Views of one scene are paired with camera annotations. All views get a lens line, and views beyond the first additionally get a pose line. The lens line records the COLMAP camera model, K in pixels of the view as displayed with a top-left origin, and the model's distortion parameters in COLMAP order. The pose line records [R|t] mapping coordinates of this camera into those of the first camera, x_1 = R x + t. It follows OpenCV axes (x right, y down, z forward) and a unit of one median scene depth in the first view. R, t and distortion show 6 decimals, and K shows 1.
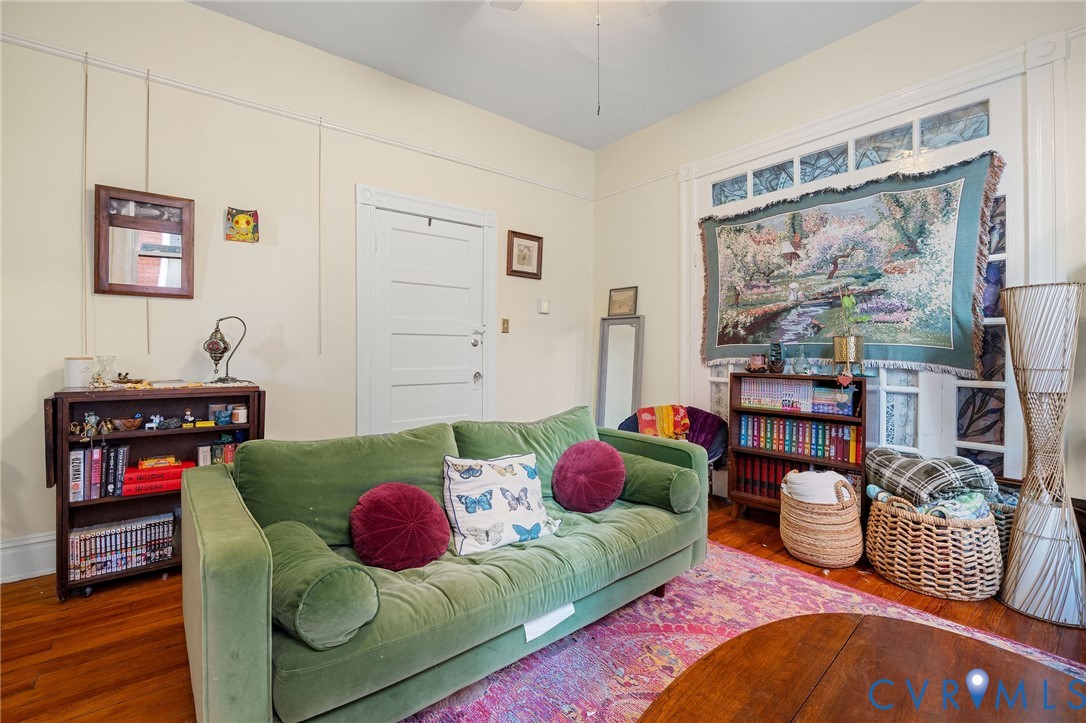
lens RADIAL K [[482.0, 0, 543.0], [0, 482.0, 361.5], [0, 0, 1]] dist [-0.002783, -0.000296]
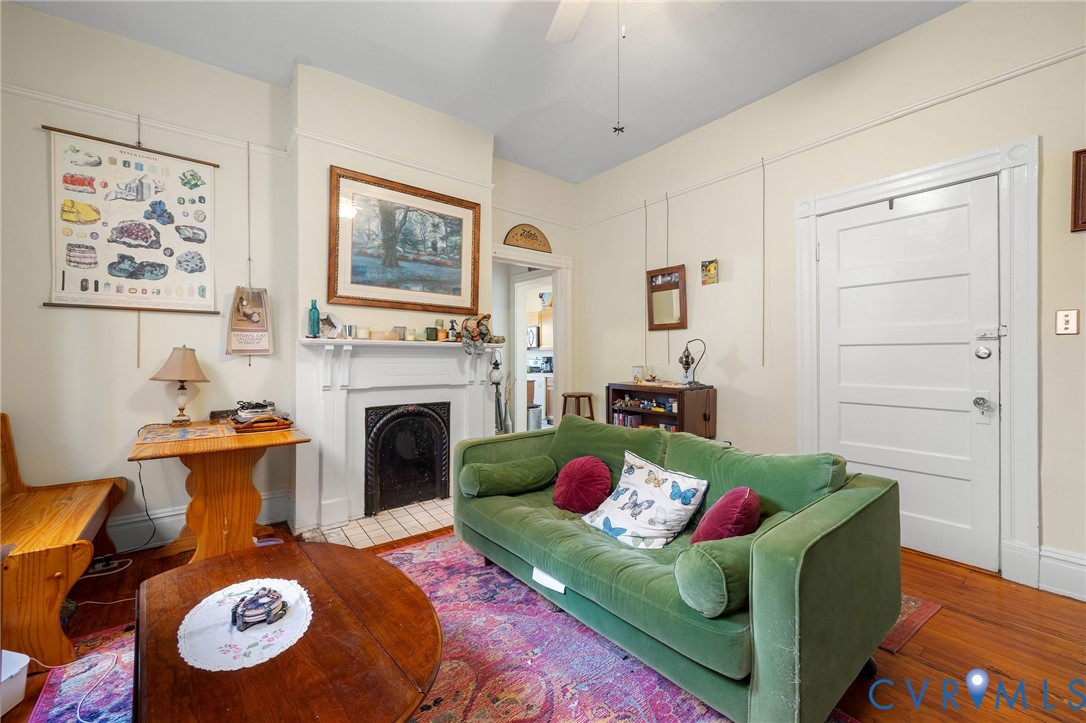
lens RADIAL K [[442.3, 0, 543.0], [0, 442.3, 361.5], [0, 0, 1]] dist [0.020143, -0.000123]
pose [[-0.016715, 0.010755, -0.999802, 0.699754], [-0.015268, 0.999823, 0.011011, -0.035712], [0.999744, 0.015449, -0.016548, 0.584709]]
